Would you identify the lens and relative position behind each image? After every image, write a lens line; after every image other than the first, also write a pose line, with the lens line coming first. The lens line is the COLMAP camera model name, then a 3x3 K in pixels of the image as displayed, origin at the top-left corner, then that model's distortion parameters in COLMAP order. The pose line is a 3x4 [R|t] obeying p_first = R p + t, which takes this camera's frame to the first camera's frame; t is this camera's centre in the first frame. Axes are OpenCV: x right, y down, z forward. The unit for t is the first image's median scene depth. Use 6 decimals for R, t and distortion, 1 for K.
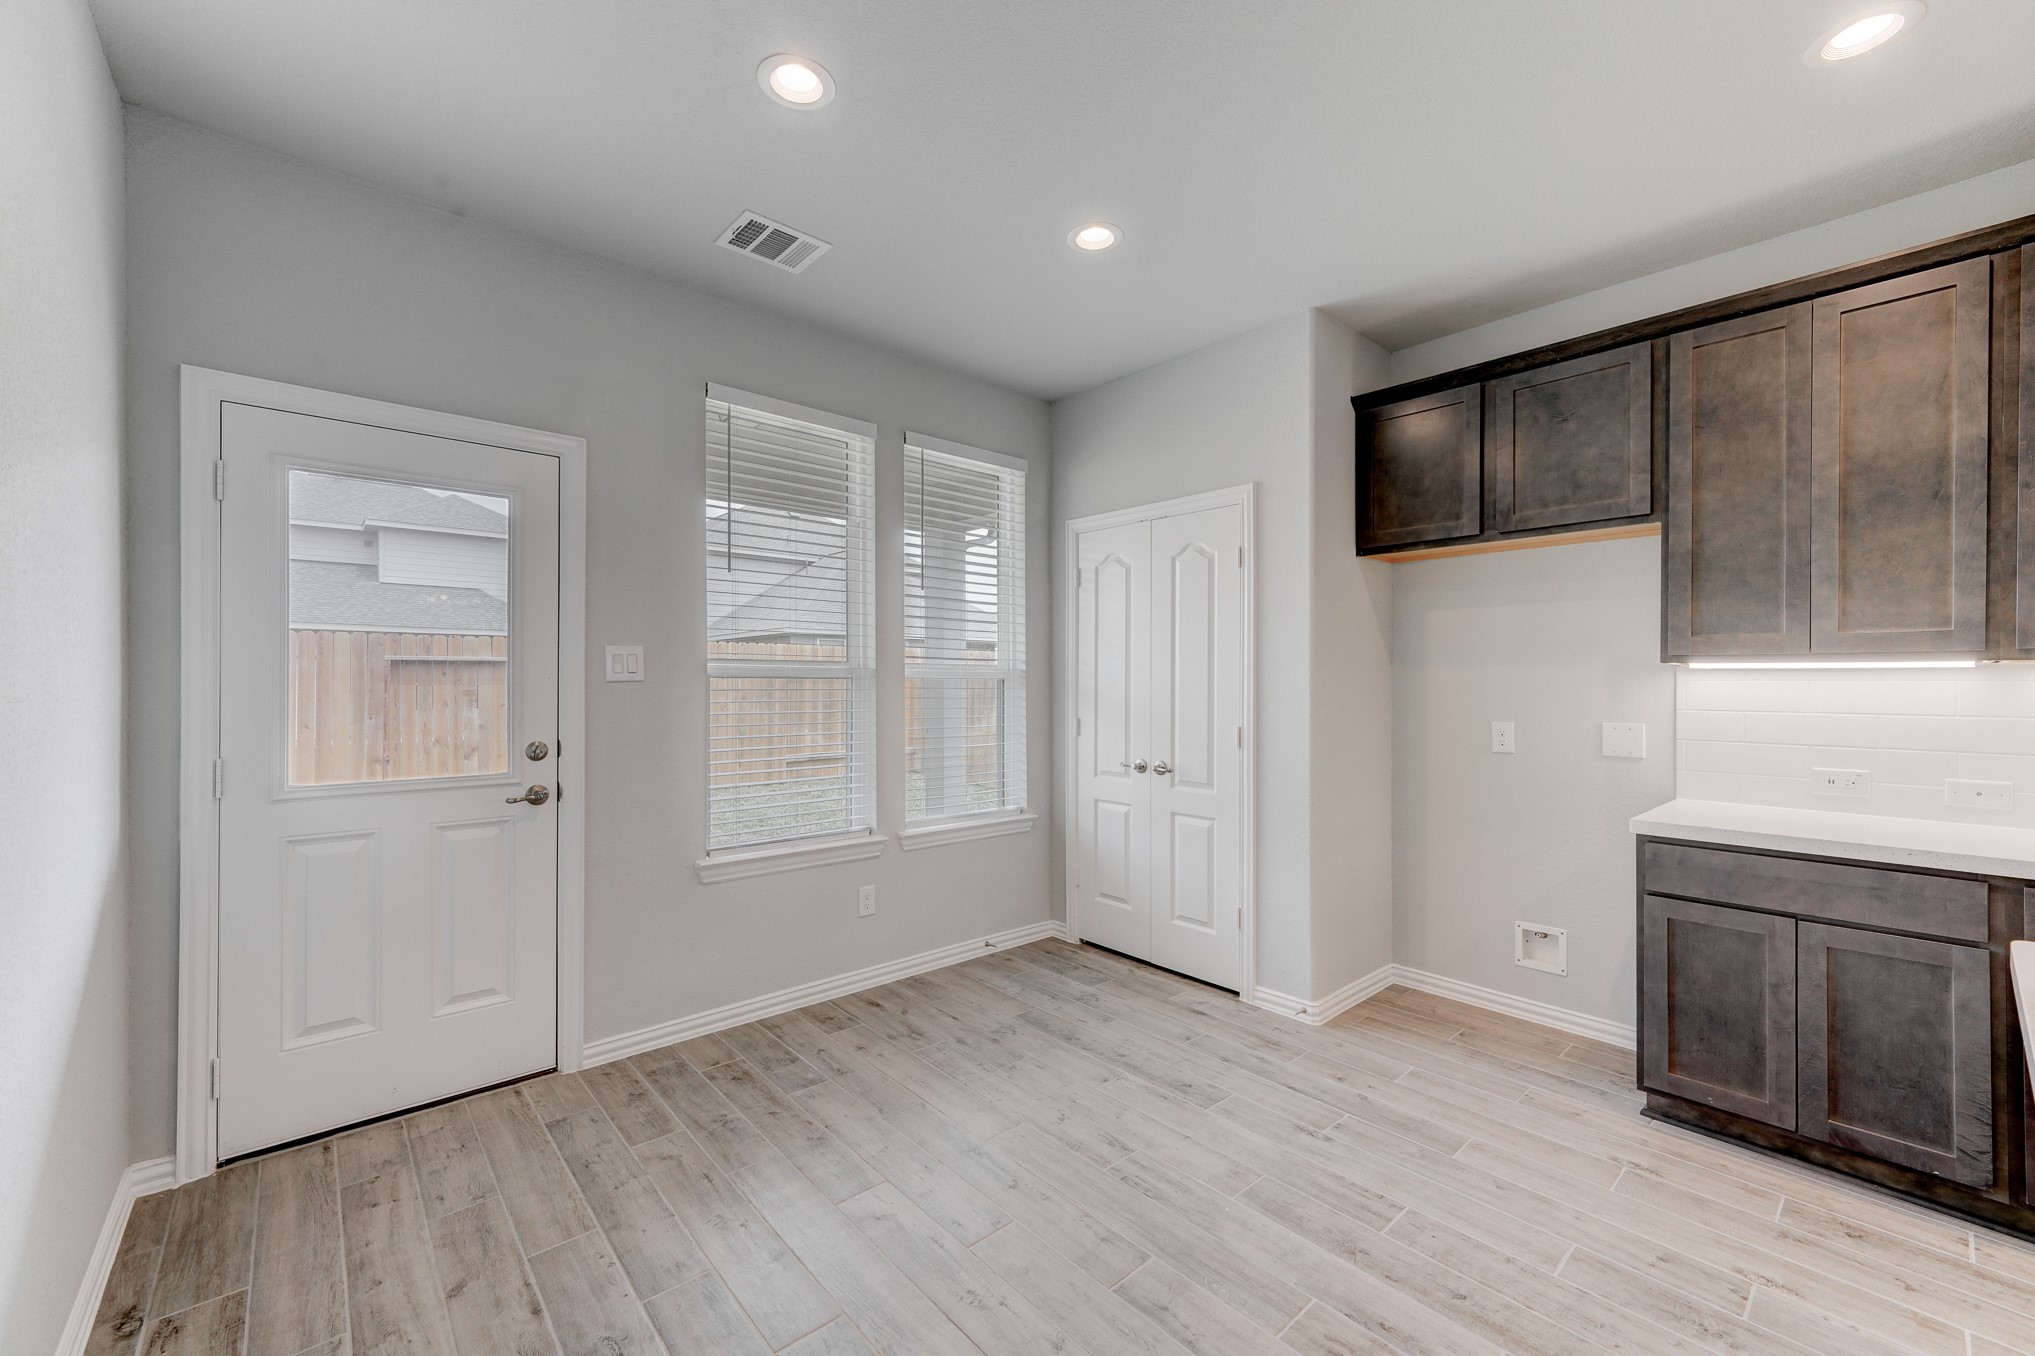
lens RADIAL K [[799.8, 0, 1023.3], [0, 799.8, 681.8], [0, 0, 1]] dist [0.003011, 0.000795]
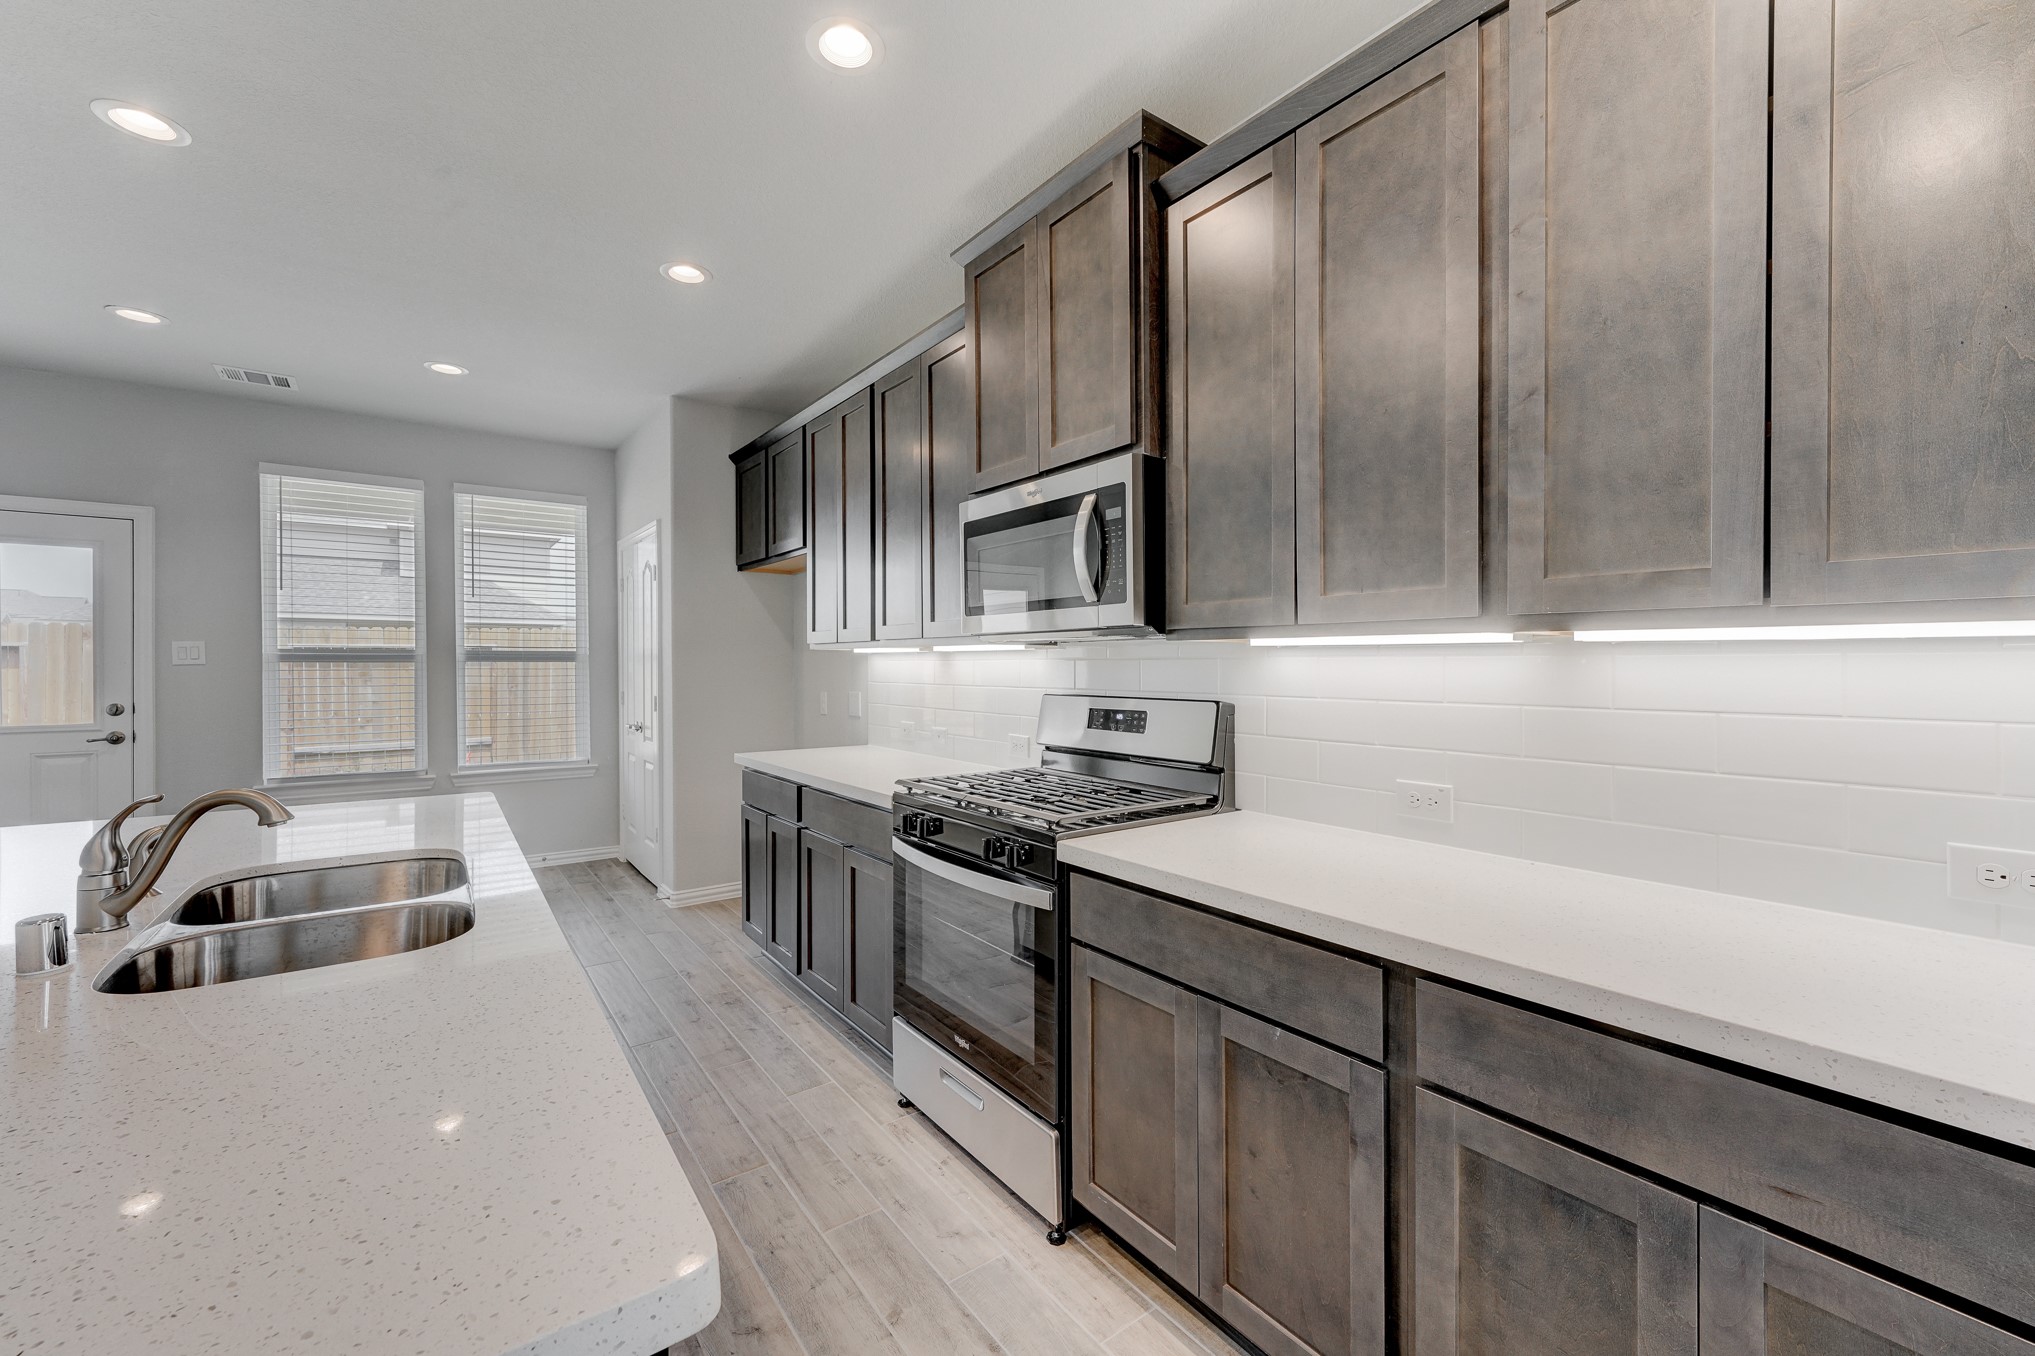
lens RADIAL K [[799.8, 0, 1014.4], [0, 799.8, 666.8], [0, 0, 1]] dist [0.003011, 0.000795]
pose [[0.996075, -0.003402, -0.088449, 1.248692], [0.003736, 0.999986, 0.003614, 0.004382], [0.088436, -0.003930, 0.996074, -0.394486]]
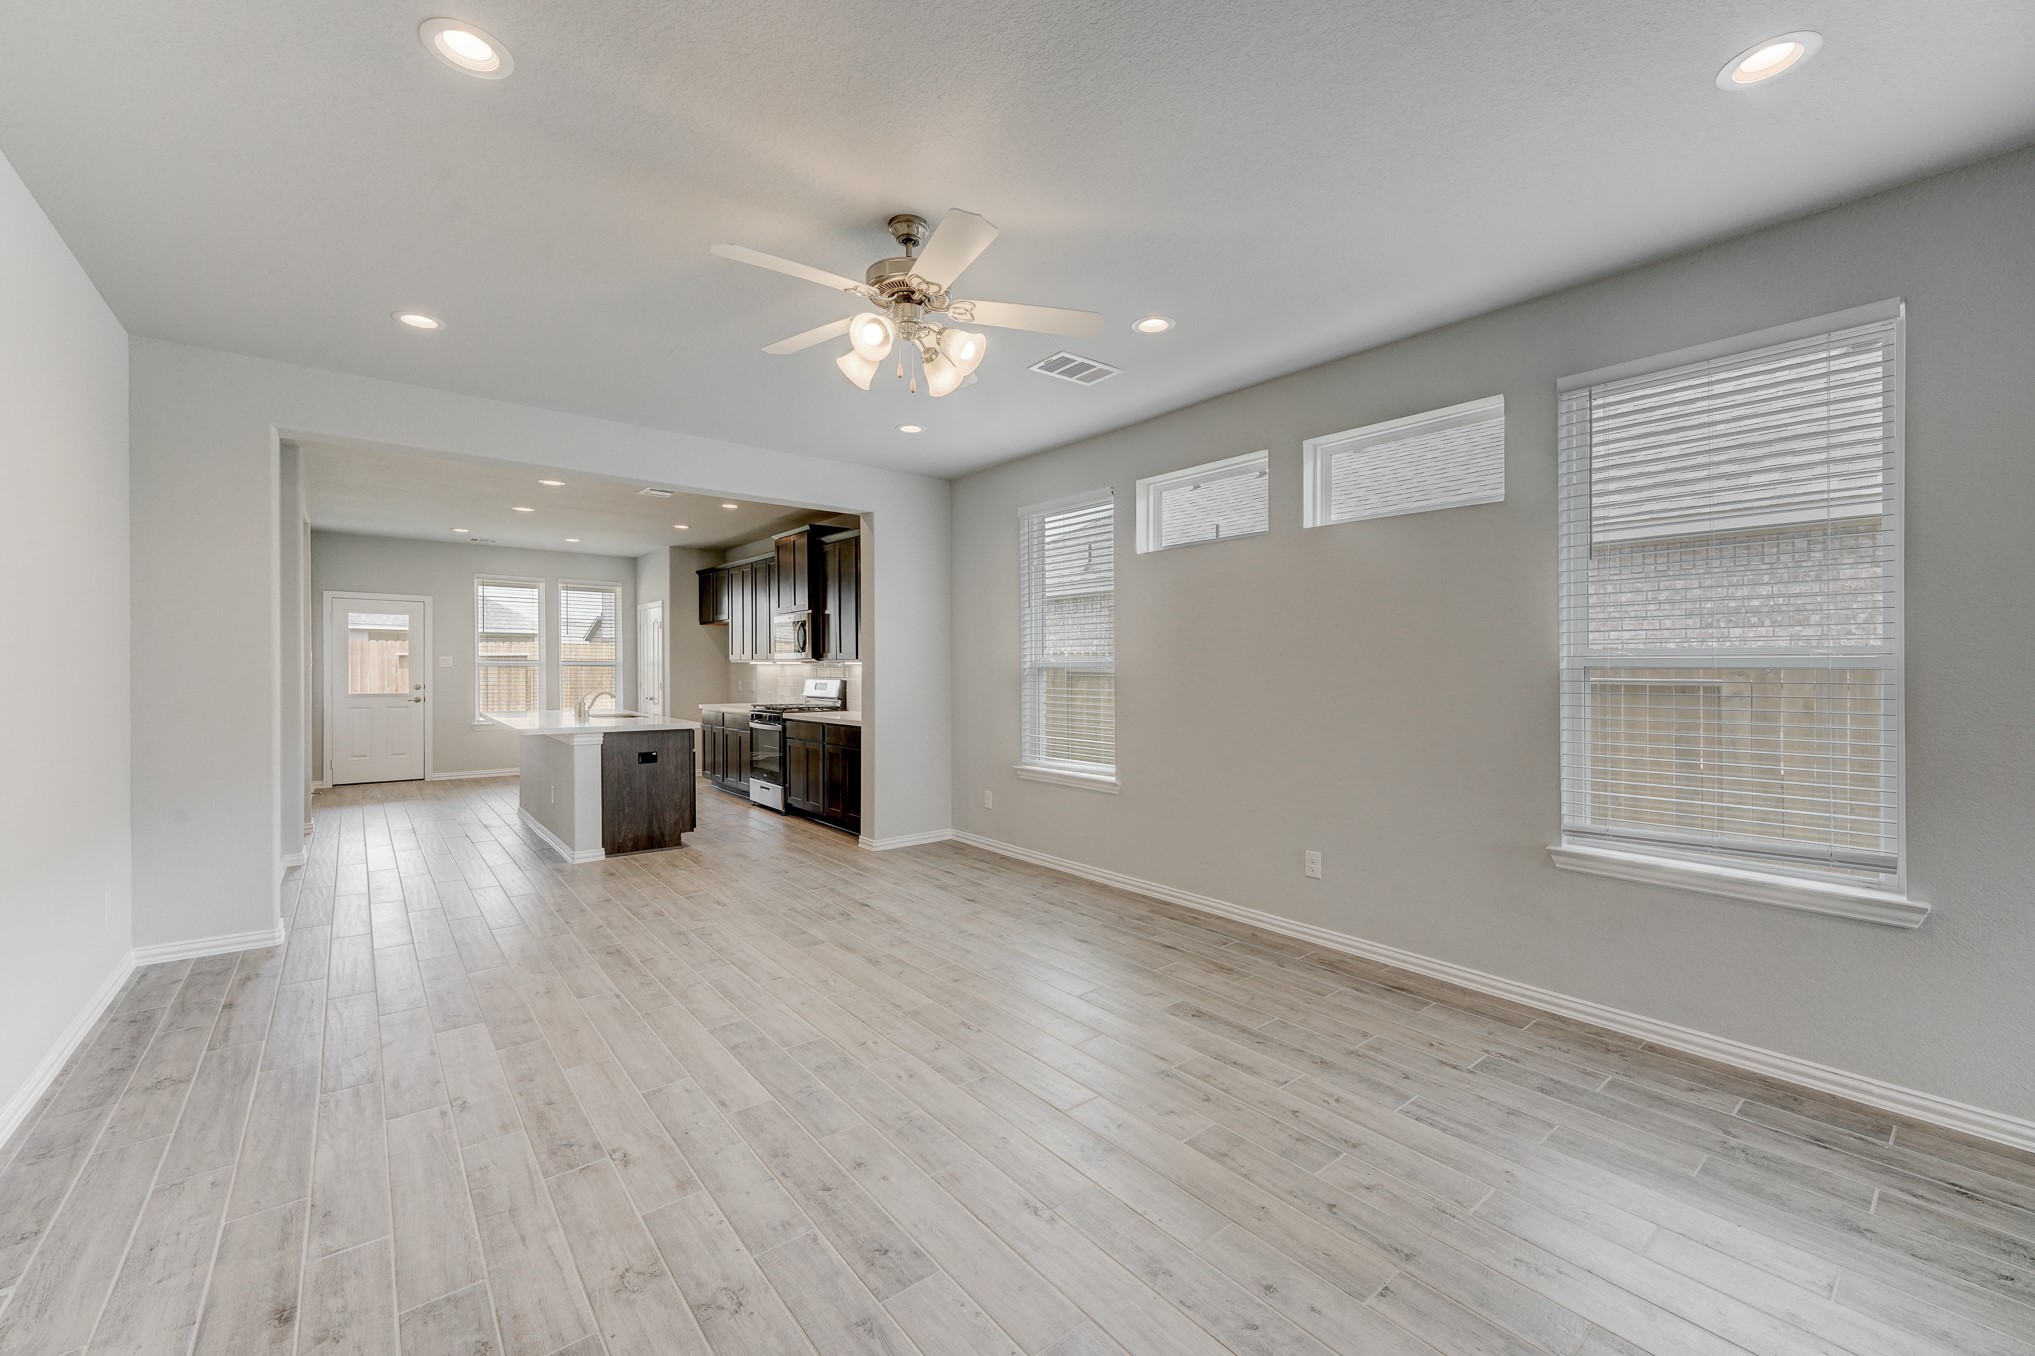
lens RADIAL K [[799.8, 0, 1017.8], [0, 799.8, 675.0], [0, 0, 1]] dist [0.003011, 0.000795]
pose [[0.999276, 0.001263, -0.038030, 2.101063], [-0.000975, 0.999971, 0.007601, 0.004727], [0.038038, -0.007558, 0.999248, -2.346774]]
